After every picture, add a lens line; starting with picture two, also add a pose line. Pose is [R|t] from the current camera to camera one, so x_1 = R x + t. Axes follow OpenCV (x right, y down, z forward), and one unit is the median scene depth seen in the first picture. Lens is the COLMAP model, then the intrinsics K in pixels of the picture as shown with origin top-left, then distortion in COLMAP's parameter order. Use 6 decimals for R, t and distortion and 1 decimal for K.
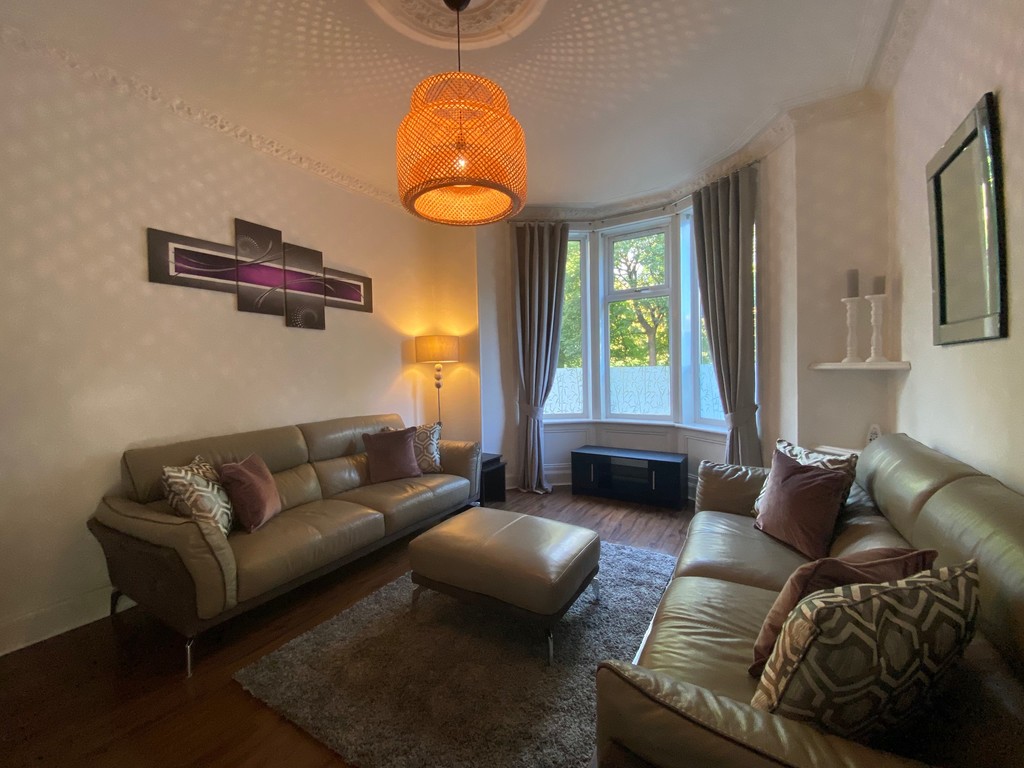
lens RADIAL K [[418.4, 0, 512.0], [0, 418.4, 384.0], [0, 0, 1]] dist [0.013970, -0.000109]
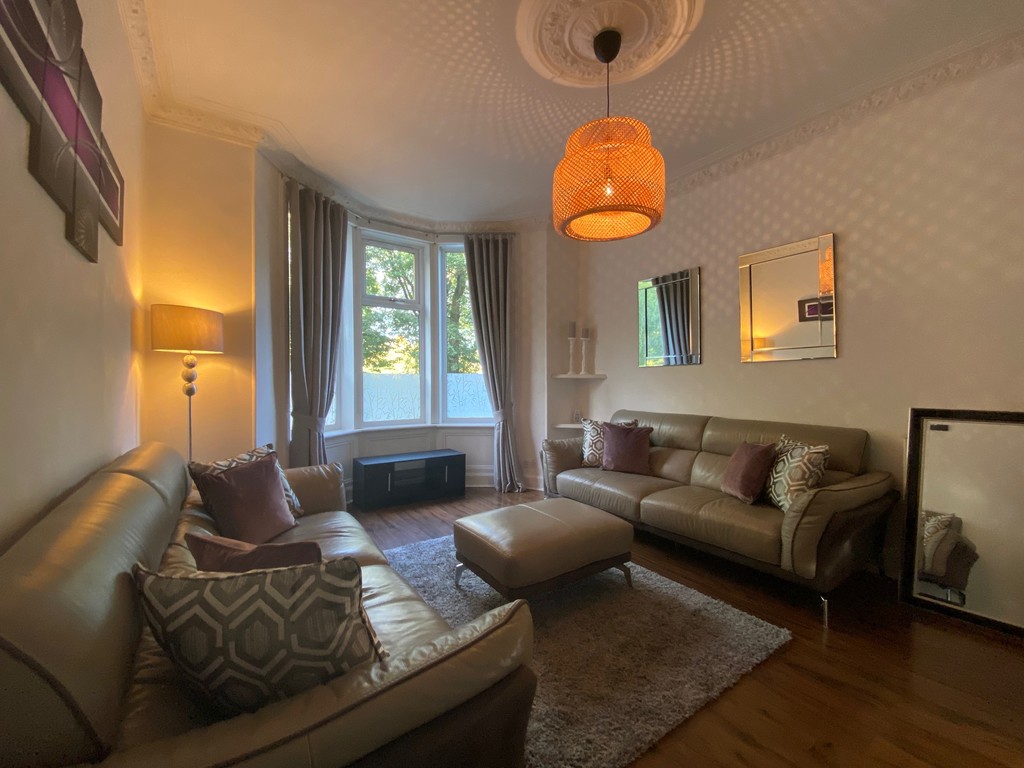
lens RADIAL K [[418.4, 0, 512.0], [0, 418.4, 384.0], [0, 0, 1]] dist [0.013970, -0.000109]
pose [[0.408120, 0.017378, 0.912763, -0.568721], [0.020439, 0.999394, -0.028166, 0.021114], [-0.912699, 0.030151, 0.407518, 0.344196]]
